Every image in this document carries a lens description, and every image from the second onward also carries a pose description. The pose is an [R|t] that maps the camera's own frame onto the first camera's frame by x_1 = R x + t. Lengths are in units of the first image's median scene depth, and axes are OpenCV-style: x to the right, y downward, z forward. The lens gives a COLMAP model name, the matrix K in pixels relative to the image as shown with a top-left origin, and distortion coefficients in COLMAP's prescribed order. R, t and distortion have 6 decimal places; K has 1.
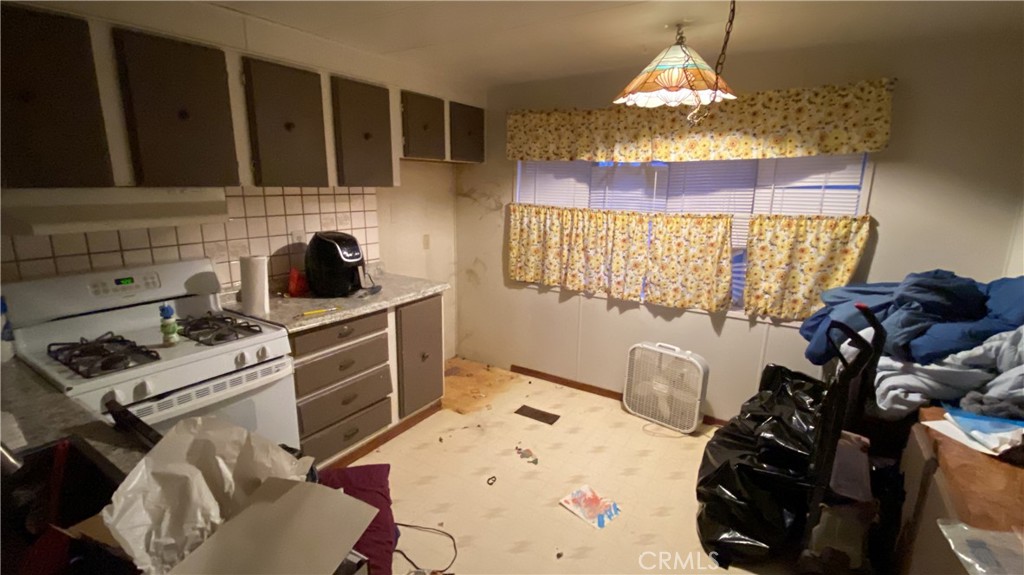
lens RADIAL K [[452.5, 0, 507.0], [0, 452.5, 284.9], [0, 0, 1]] dist [0.000385, -0.000041]
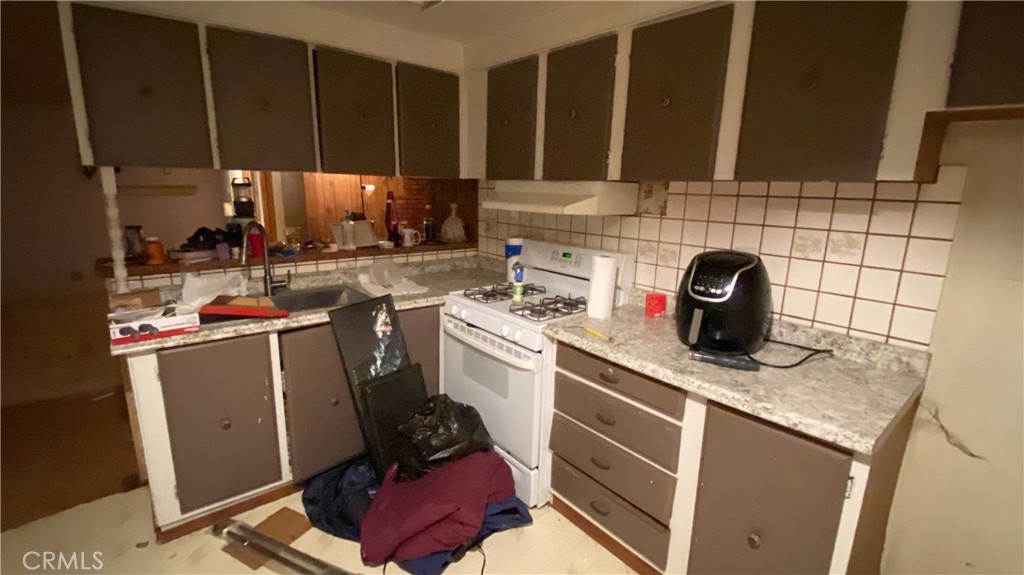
lens RADIAL K [[452.5, 0, 507.0], [0, 452.5, 284.9], [0, 0, 1]] dist [0.000385, -0.000041]
pose [[-0.319209, 0.195468, -0.927307, 0.334095], [-0.216113, 0.937701, 0.272052, -0.190099], [0.922714, 0.287245, -0.257079, 0.931822]]
